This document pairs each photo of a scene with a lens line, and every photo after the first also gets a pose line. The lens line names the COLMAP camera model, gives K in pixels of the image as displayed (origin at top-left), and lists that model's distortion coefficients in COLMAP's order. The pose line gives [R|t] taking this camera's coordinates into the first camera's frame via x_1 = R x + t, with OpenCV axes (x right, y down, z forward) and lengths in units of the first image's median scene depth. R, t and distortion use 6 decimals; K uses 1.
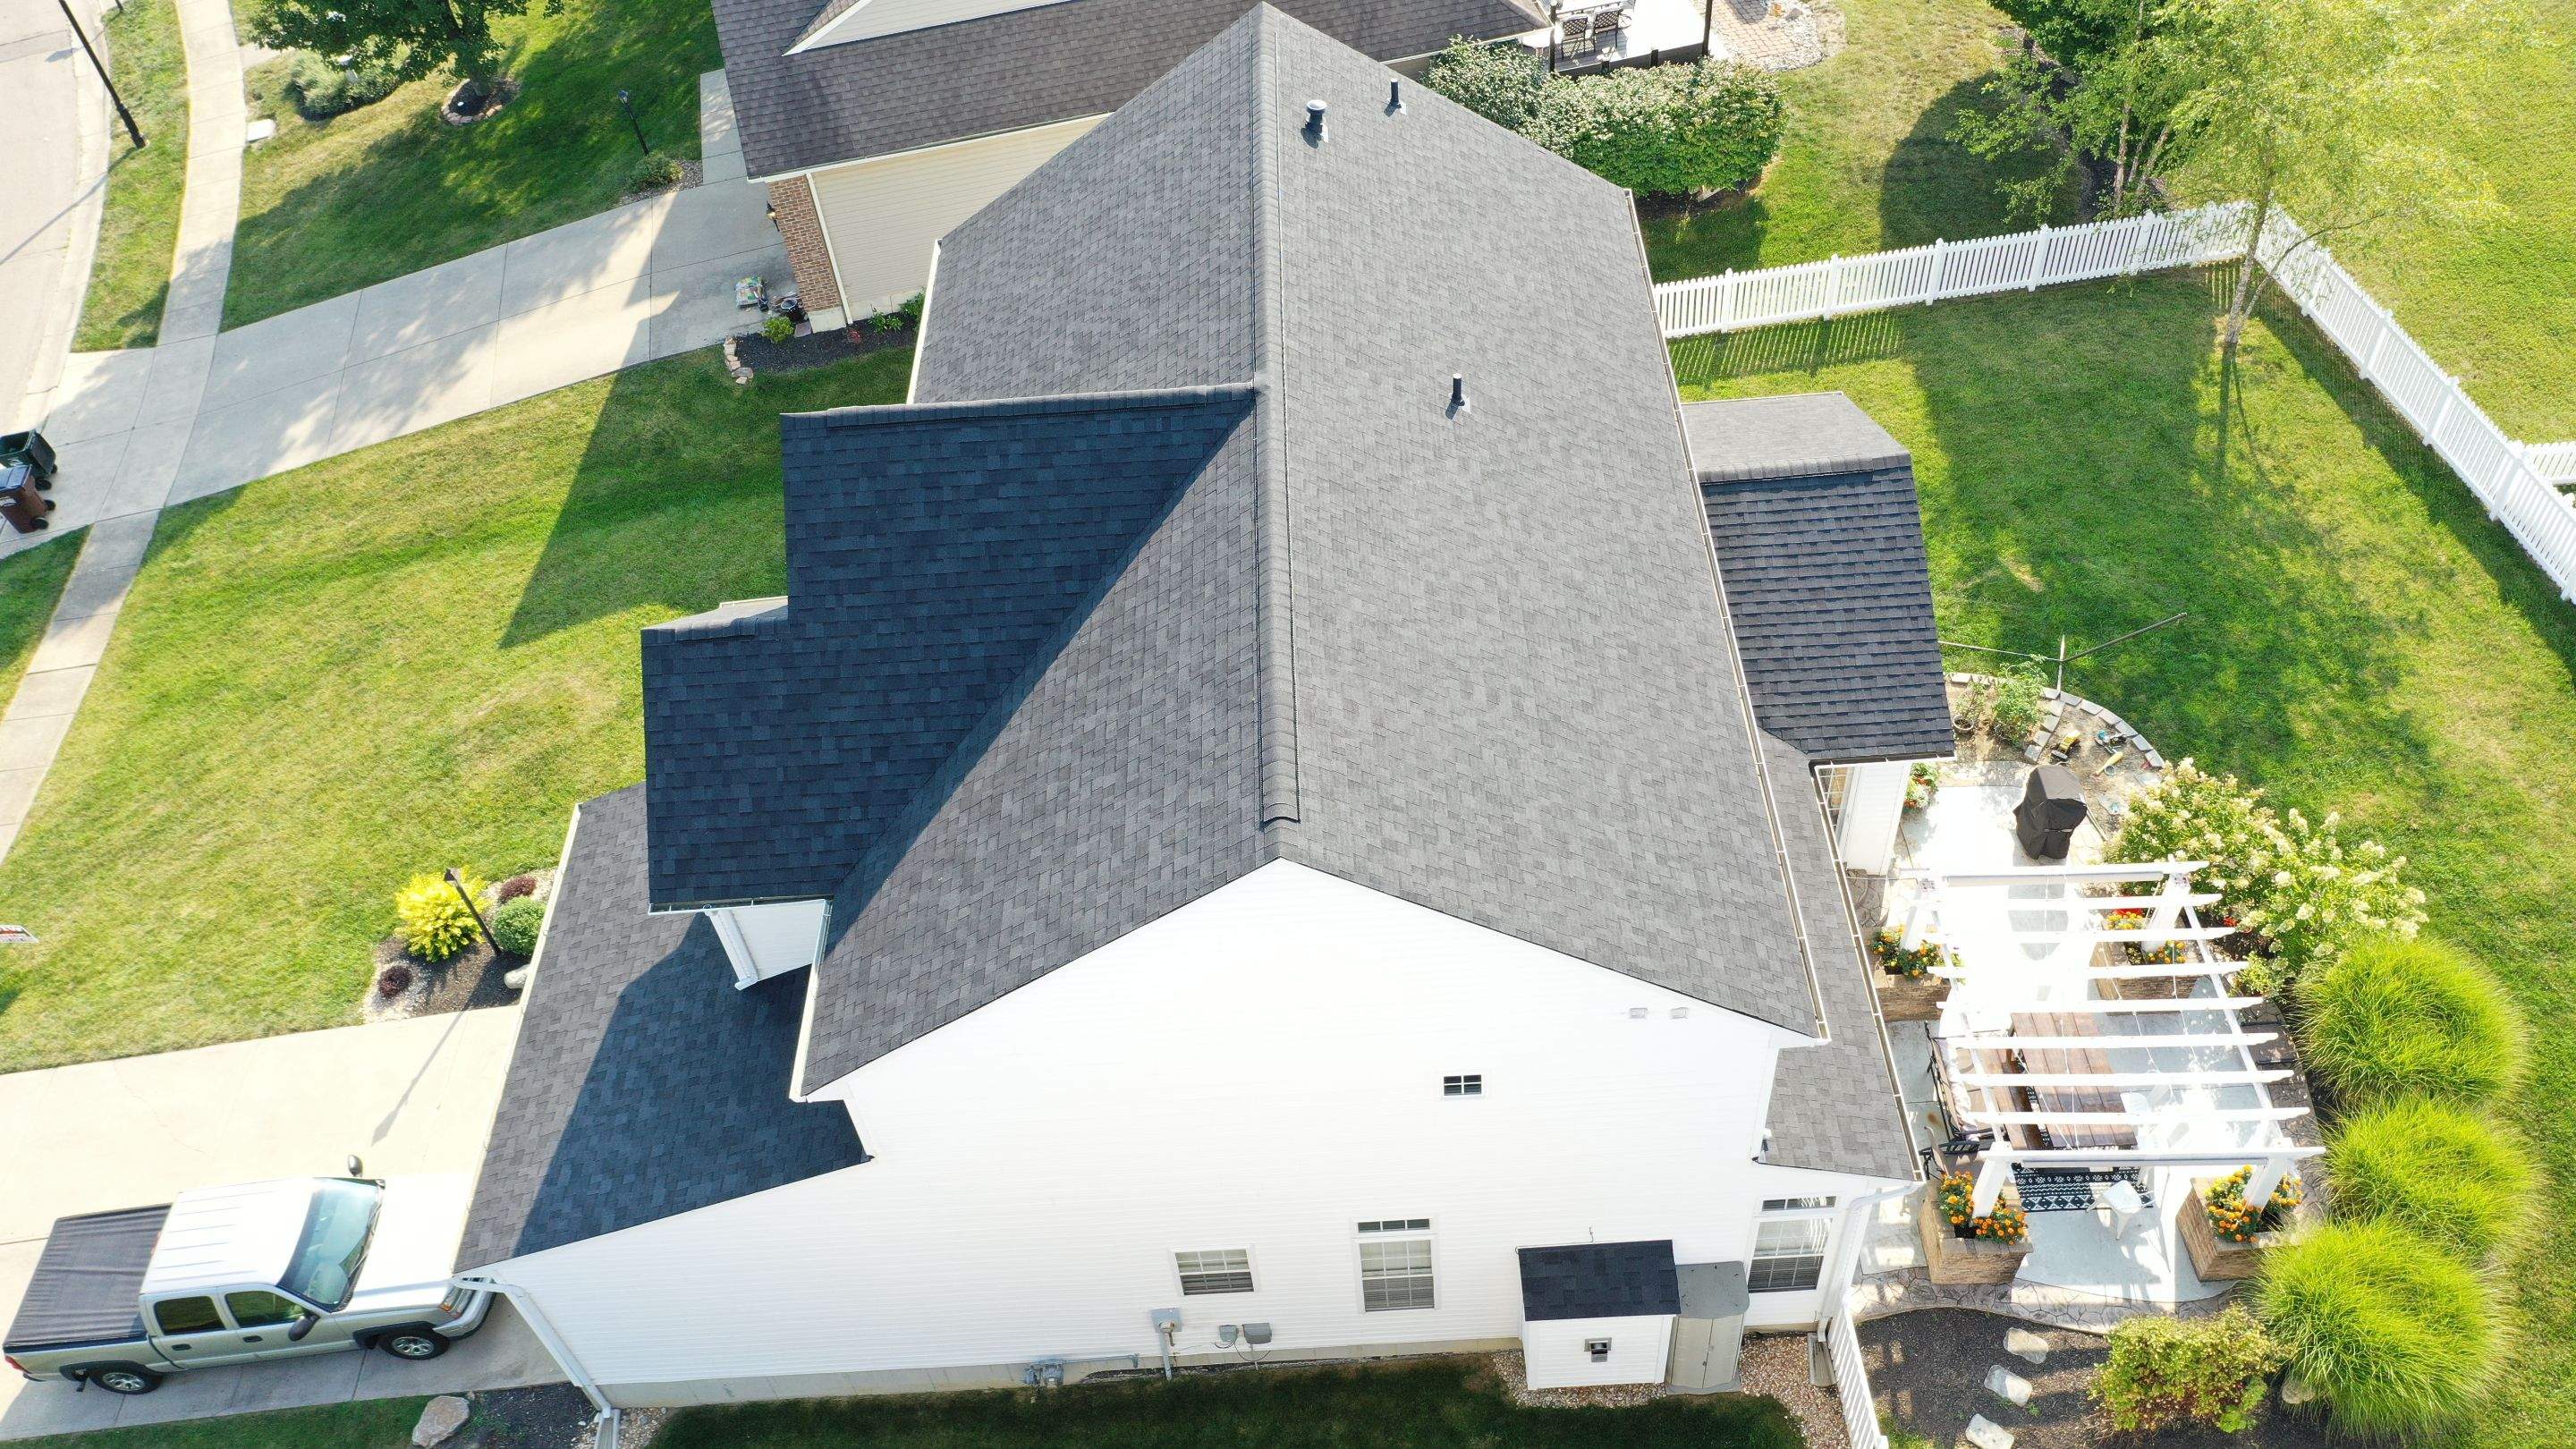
lens RADIAL K [[2030.6, 0, 1292.3], [0, 2030.6, 714.8], [0, 0, 1]] dist [0.010280, 0.001310]
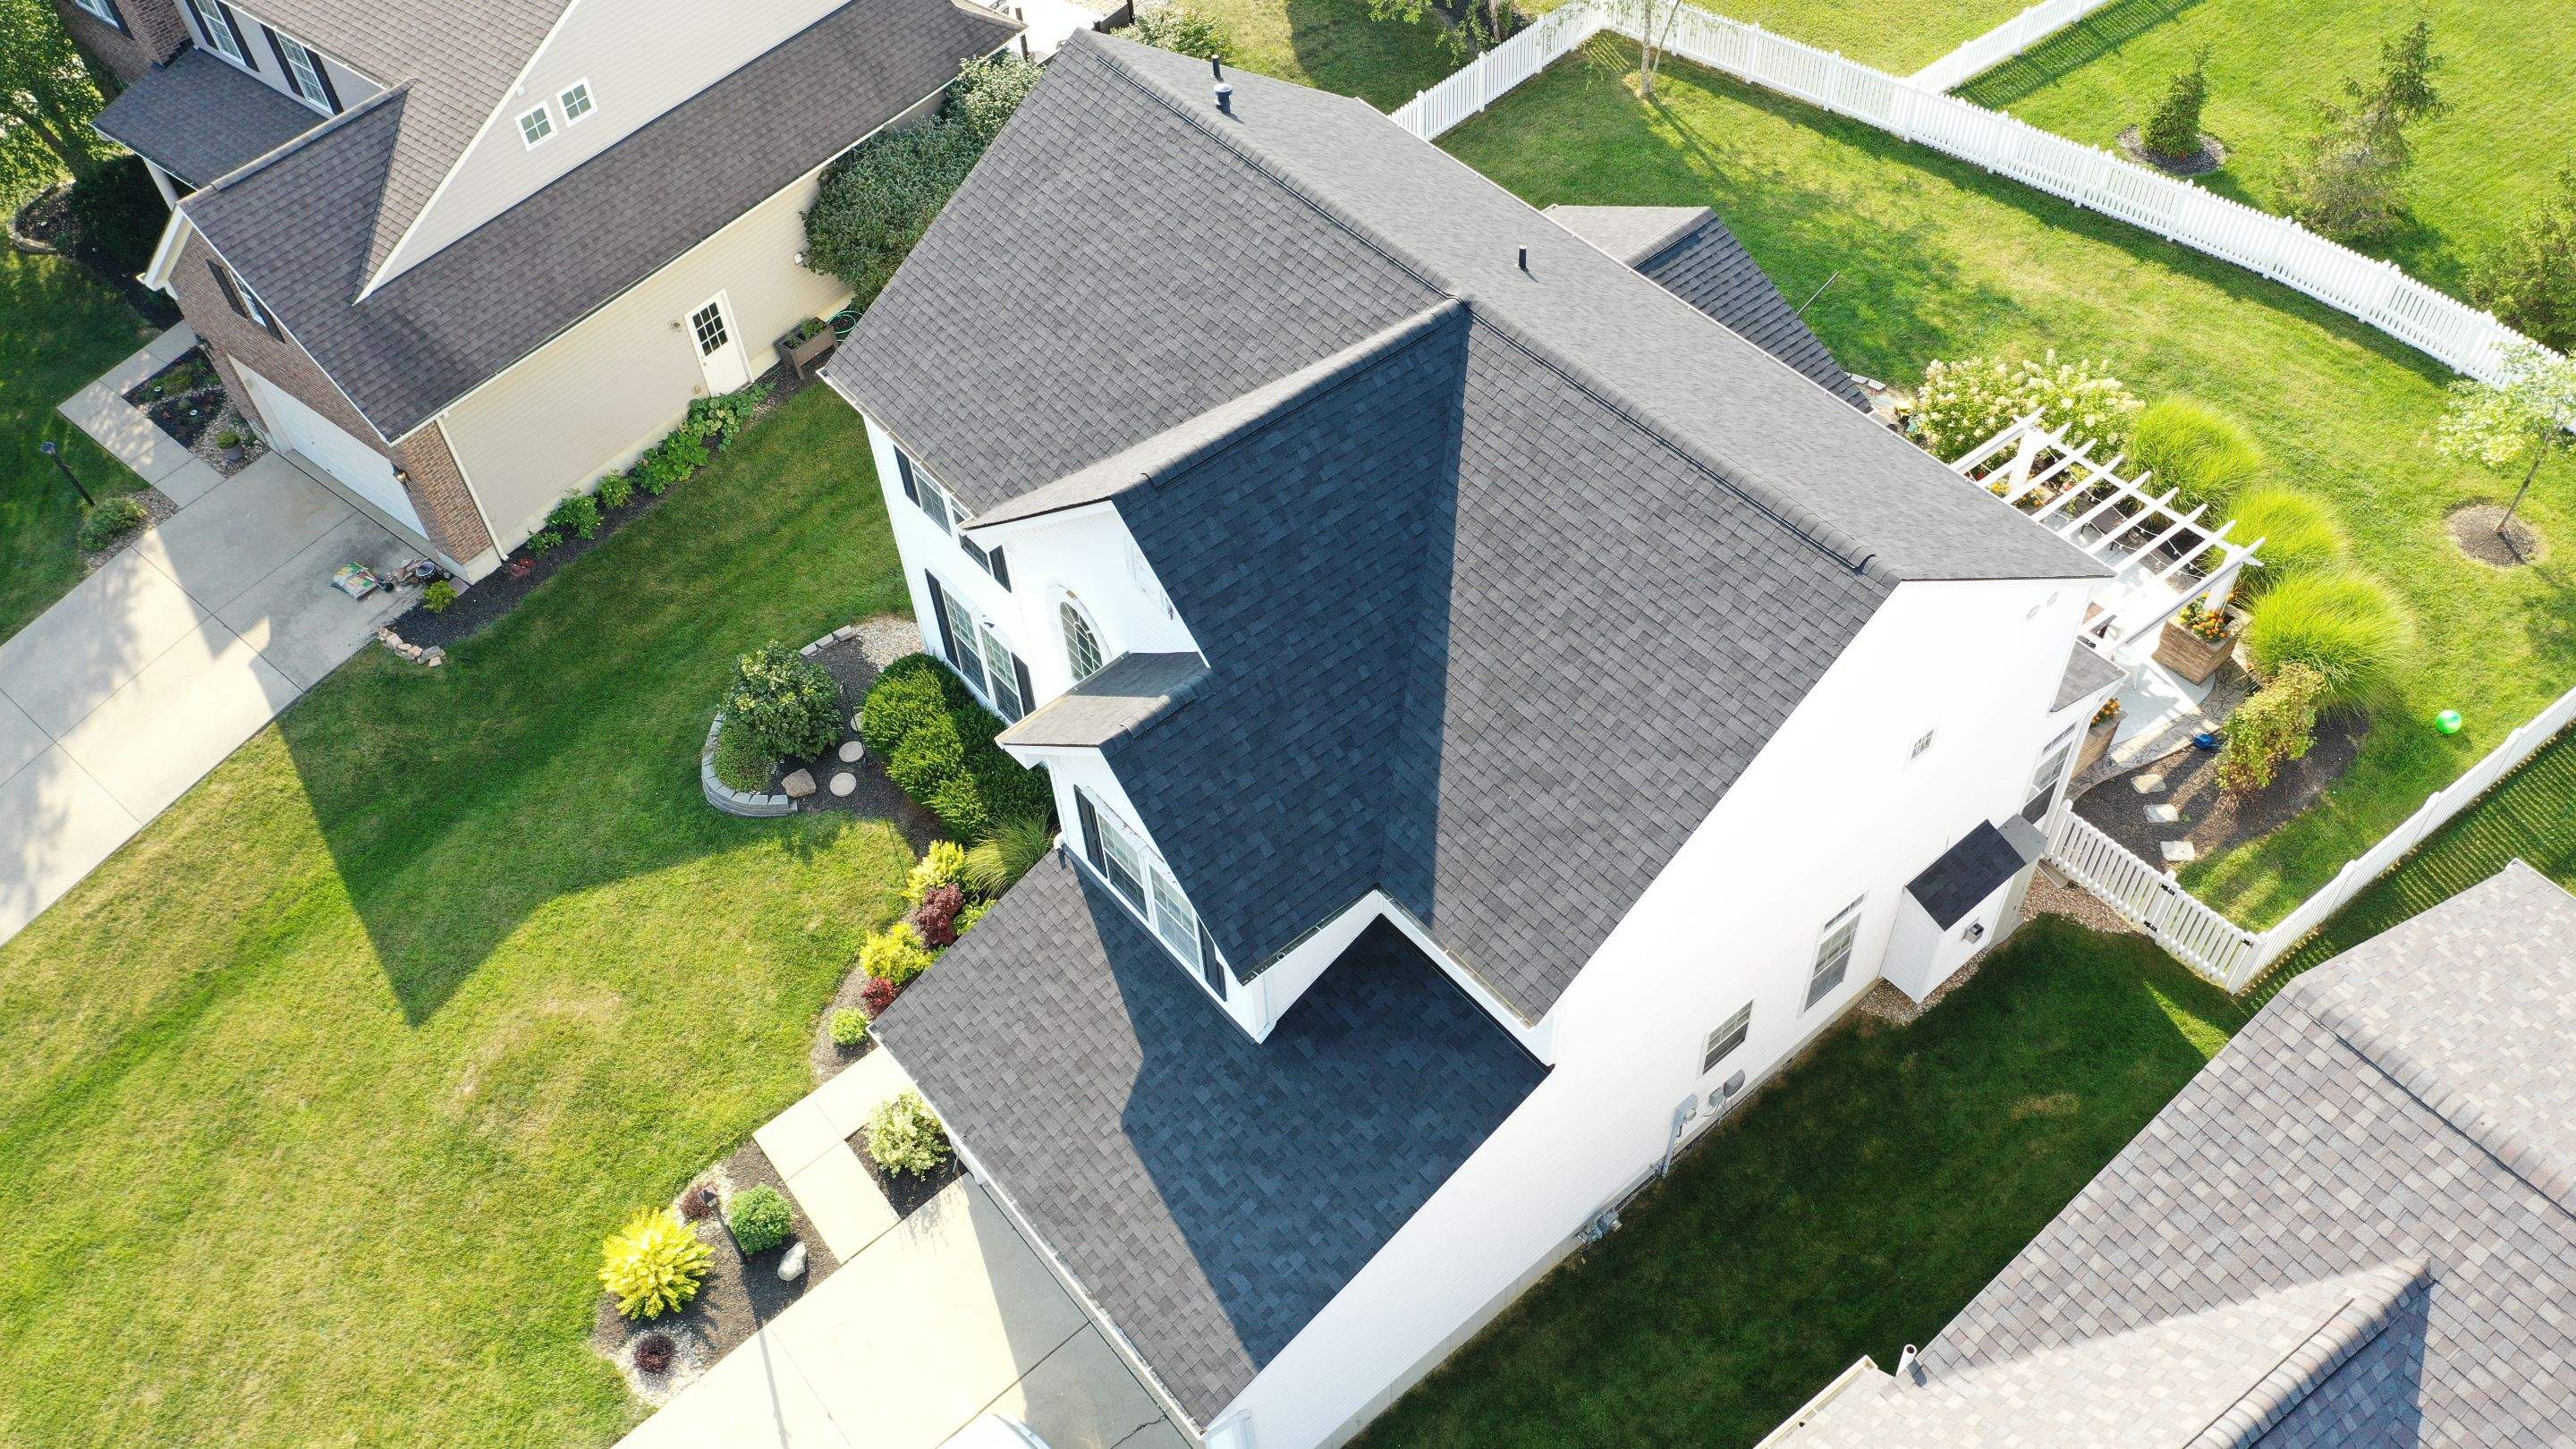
lens RADIAL K [[2030.6, 0, 1289.6], [0, 2030.6, 715.1], [0, 0, 1]] dist [0.010280, 0.001310]
pose [[0.788063, -0.443830, 0.426581, -0.539390], [0.449405, 0.888363, 0.094056, -0.086230], [-0.420704, 0.117586, 0.899545, 0.053533]]
